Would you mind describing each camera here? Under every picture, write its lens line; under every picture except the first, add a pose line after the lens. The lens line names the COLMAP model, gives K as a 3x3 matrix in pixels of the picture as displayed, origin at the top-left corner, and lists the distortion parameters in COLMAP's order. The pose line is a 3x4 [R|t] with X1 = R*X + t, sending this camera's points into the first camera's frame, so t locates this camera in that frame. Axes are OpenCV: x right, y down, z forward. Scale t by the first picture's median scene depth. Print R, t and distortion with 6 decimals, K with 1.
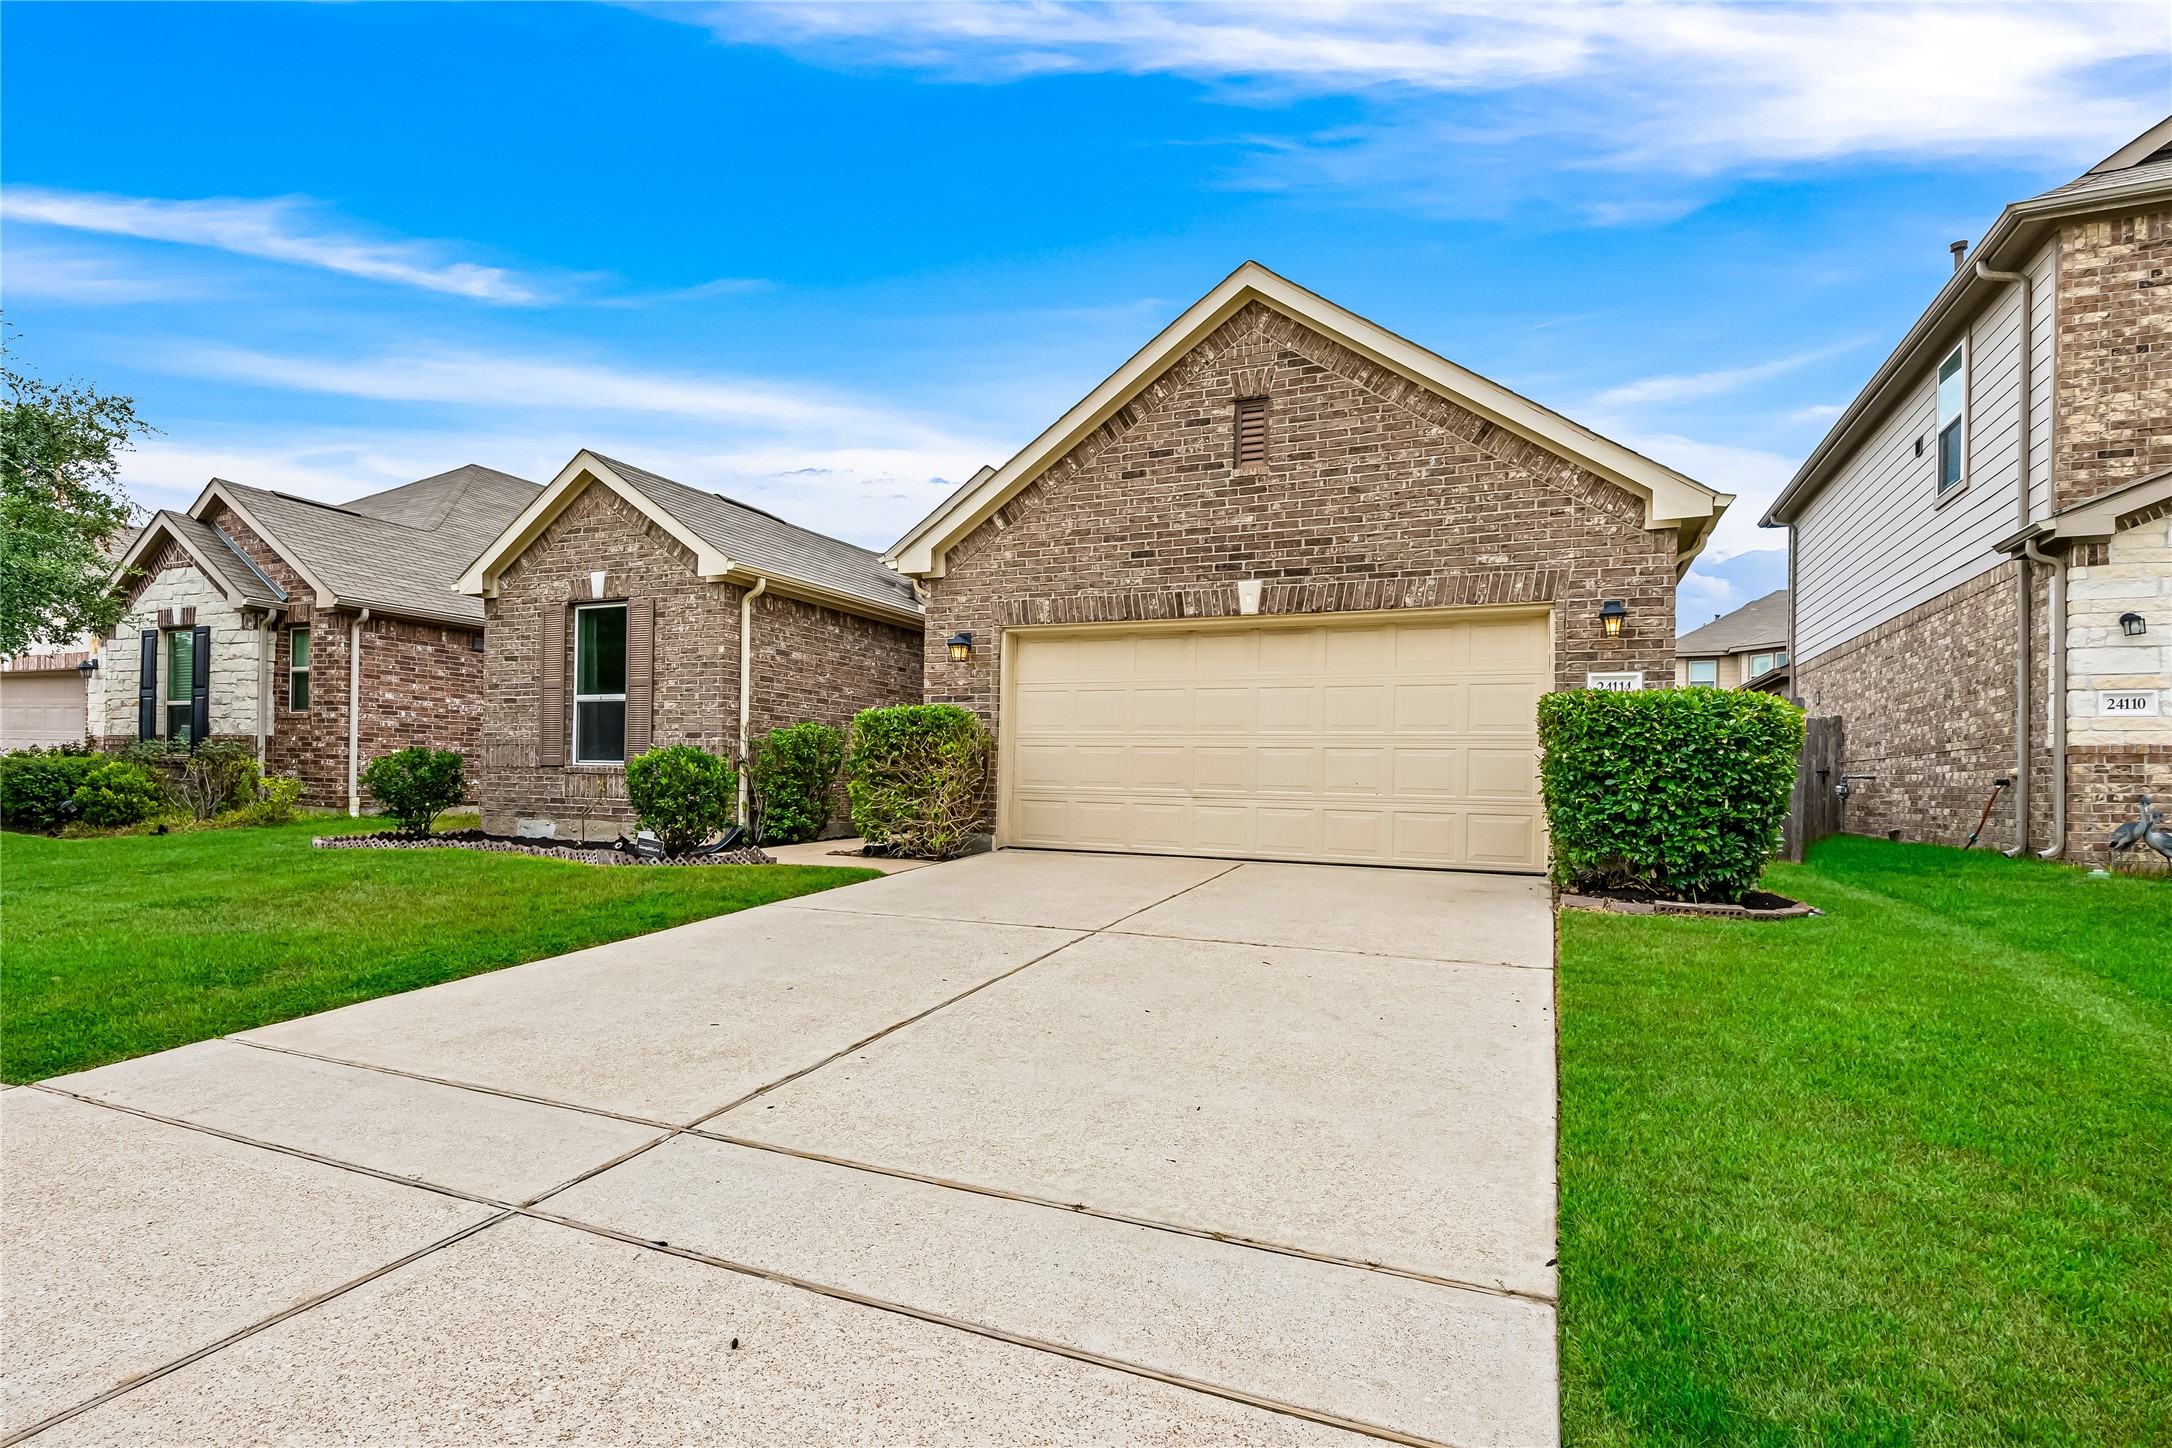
lens RADIAL K [[1063.0, 0, 1055.9], [0, 1063.0, 762.0], [0, 0, 1]] dist [0.000005, 0.000261]
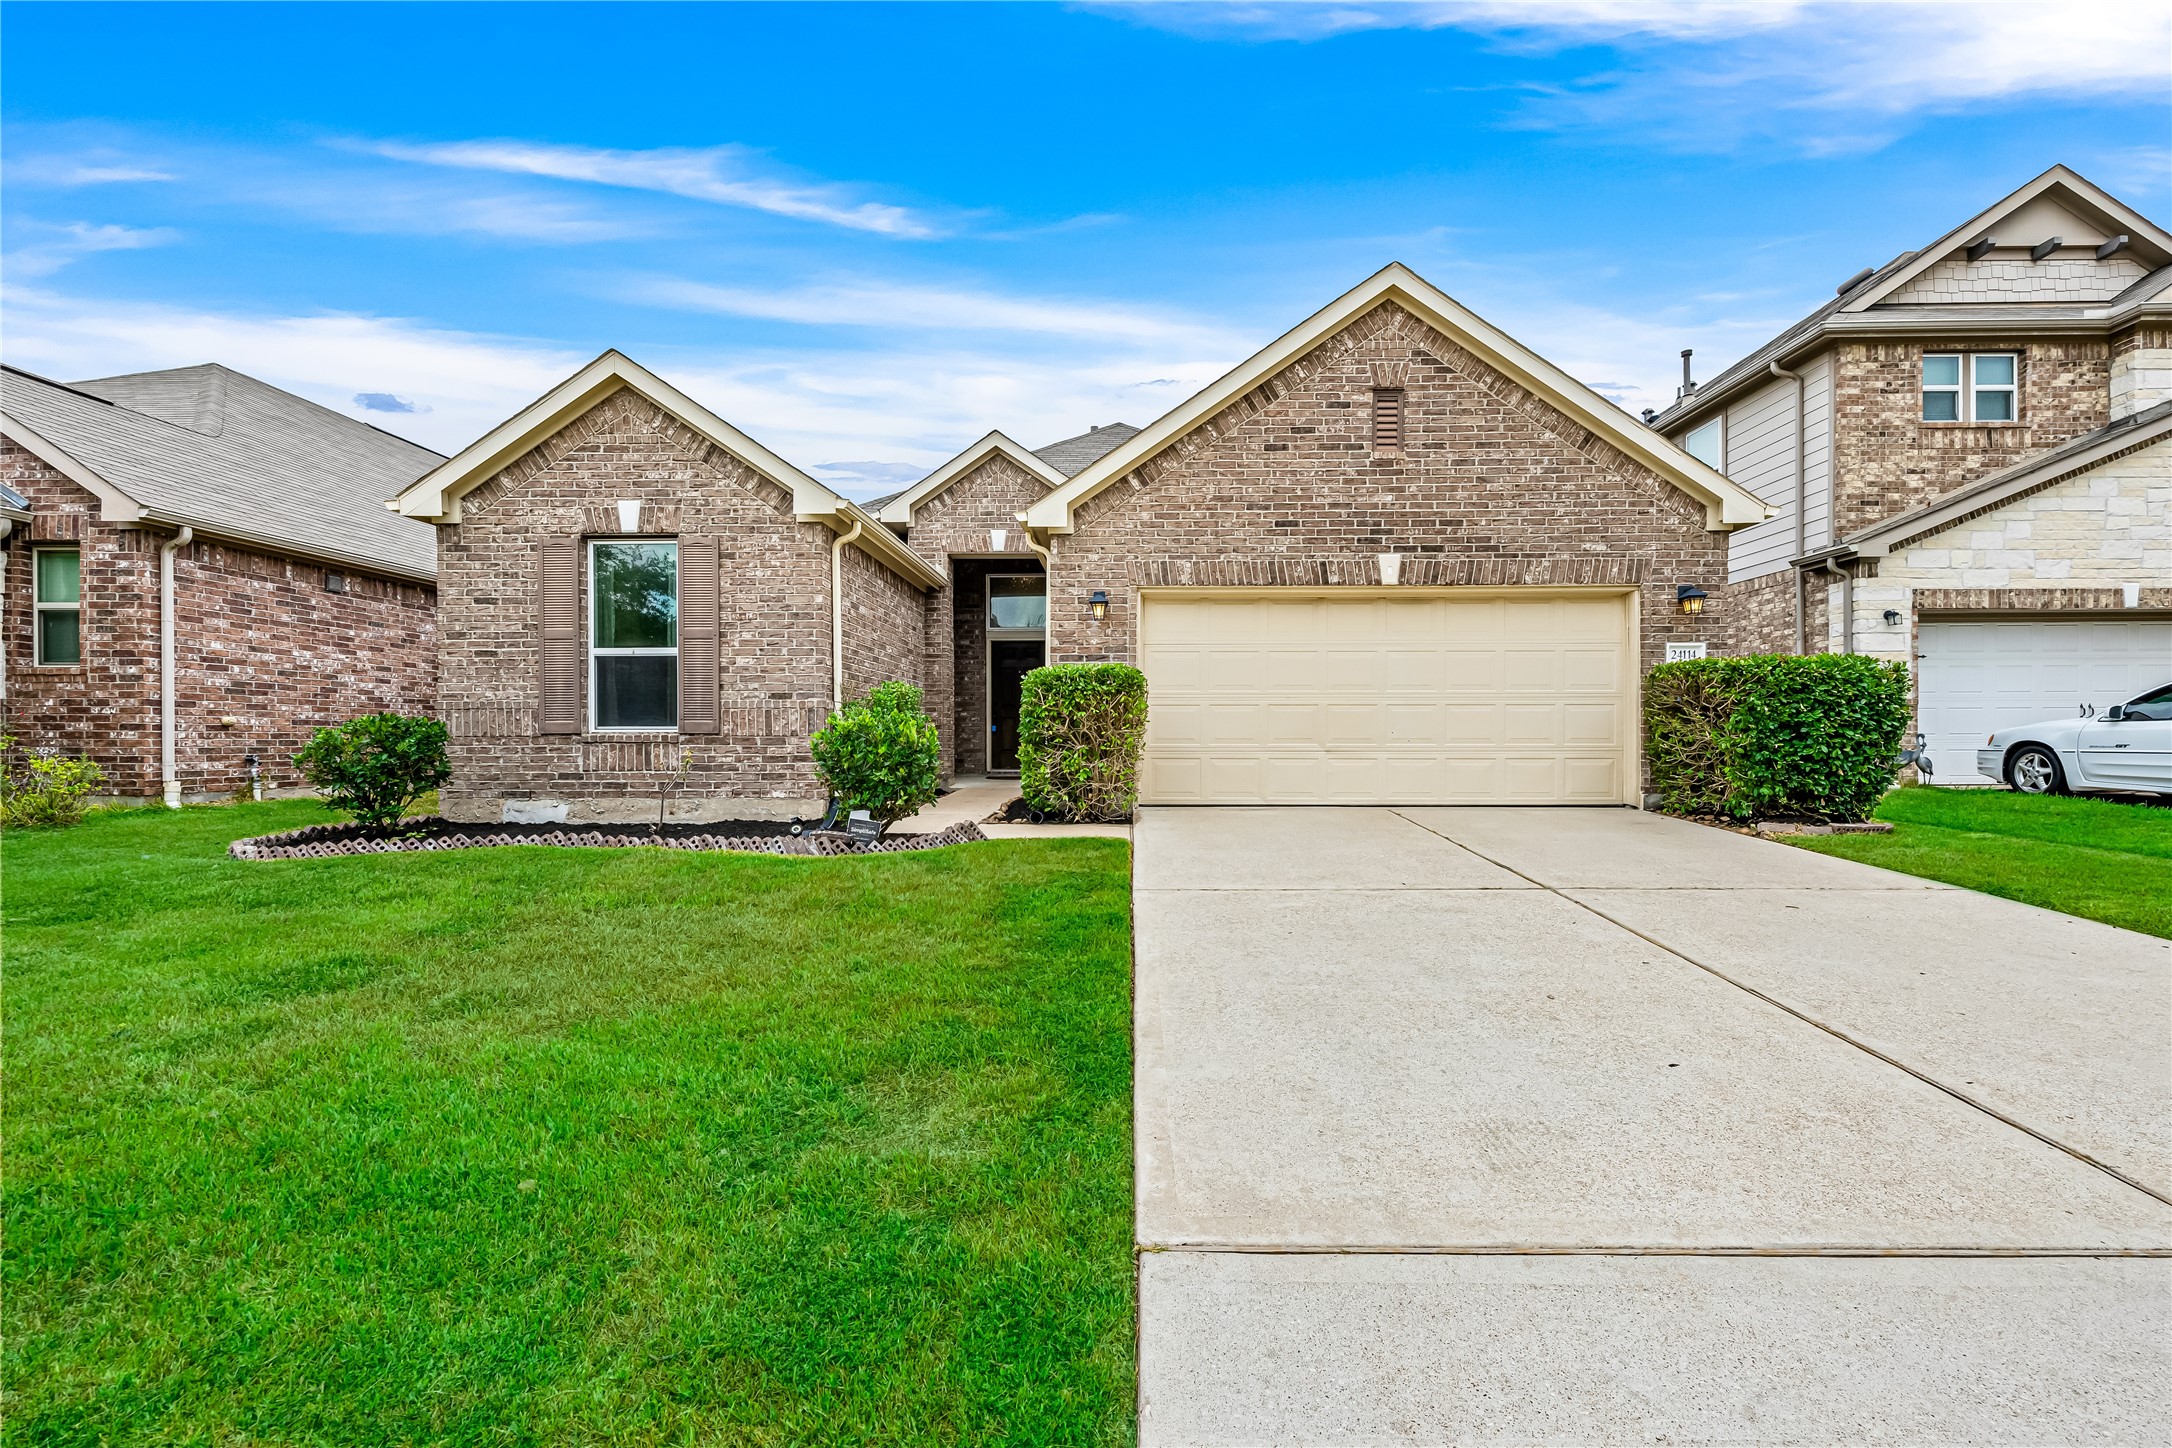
lens RADIAL K [[871.7, 0, 1082.4], [0, 871.7, 730.4], [0, 0, 1]] dist [0.000614, -0.000431]
pose [[0.919488, -0.018854, 0.392665, -0.457967], [0.013400, 0.999772, 0.016626, -0.006133], [-0.392889, -0.010026, 0.919531, 0.280369]]
